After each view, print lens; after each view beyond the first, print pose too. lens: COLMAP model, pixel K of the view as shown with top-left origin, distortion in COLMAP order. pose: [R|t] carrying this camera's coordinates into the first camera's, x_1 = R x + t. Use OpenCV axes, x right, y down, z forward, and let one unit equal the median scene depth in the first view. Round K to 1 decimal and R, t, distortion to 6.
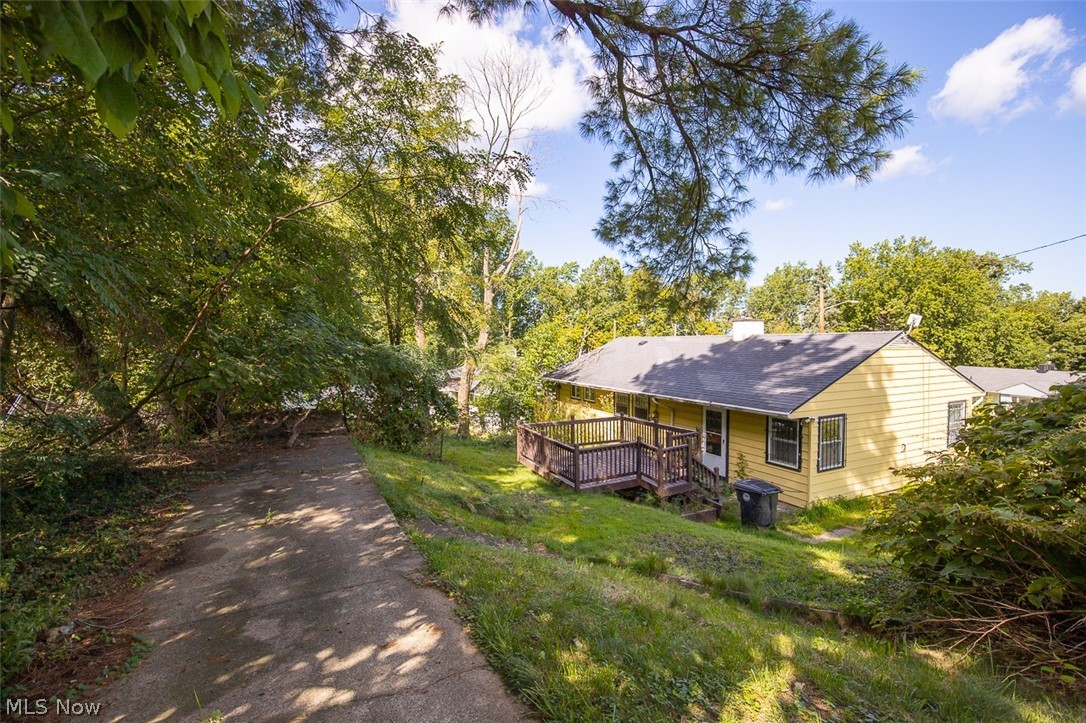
lens RADIAL K [[494.5, 0, 541.3], [0, 494.5, 368.8], [0, 0, 1]] dist [-0.015374, -0.000165]
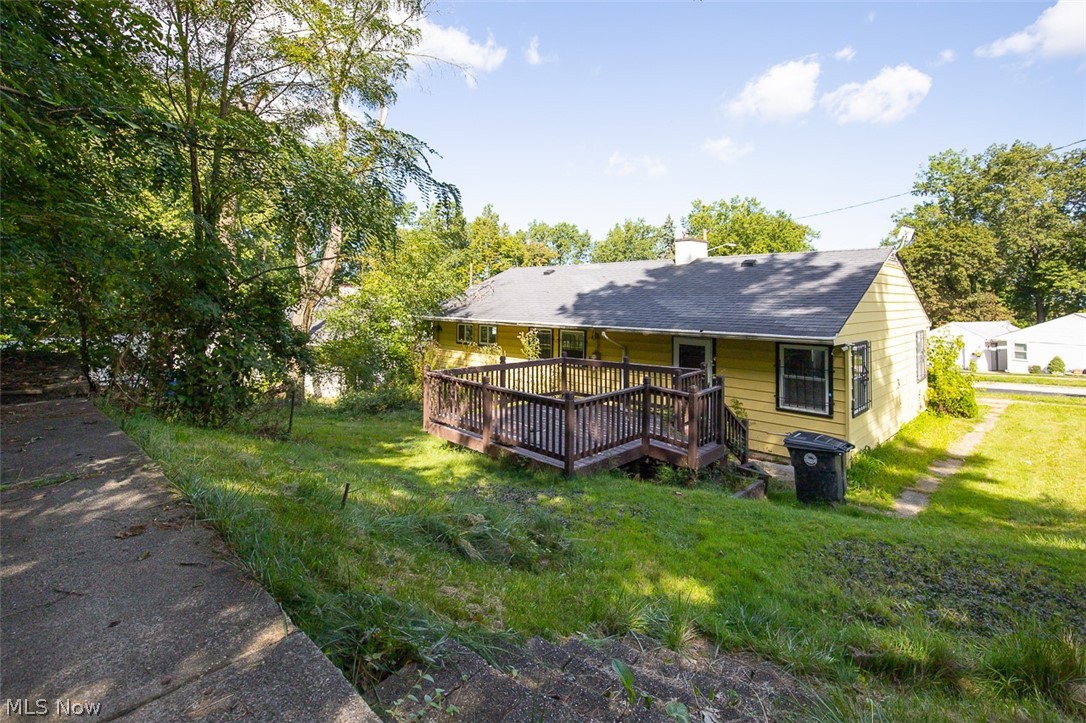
lens RADIAL K [[526.7, 0, 547.6], [0, 526.7, 291.3], [0, 0, 1]] dist [-0.011922, -0.000142]
pose [[0.942174, 0.020506, 0.334496, -0.109549], [0.002798, 0.997610, -0.069038, 0.052212], [-0.335112, 0.065982, 0.939865, 0.283020]]
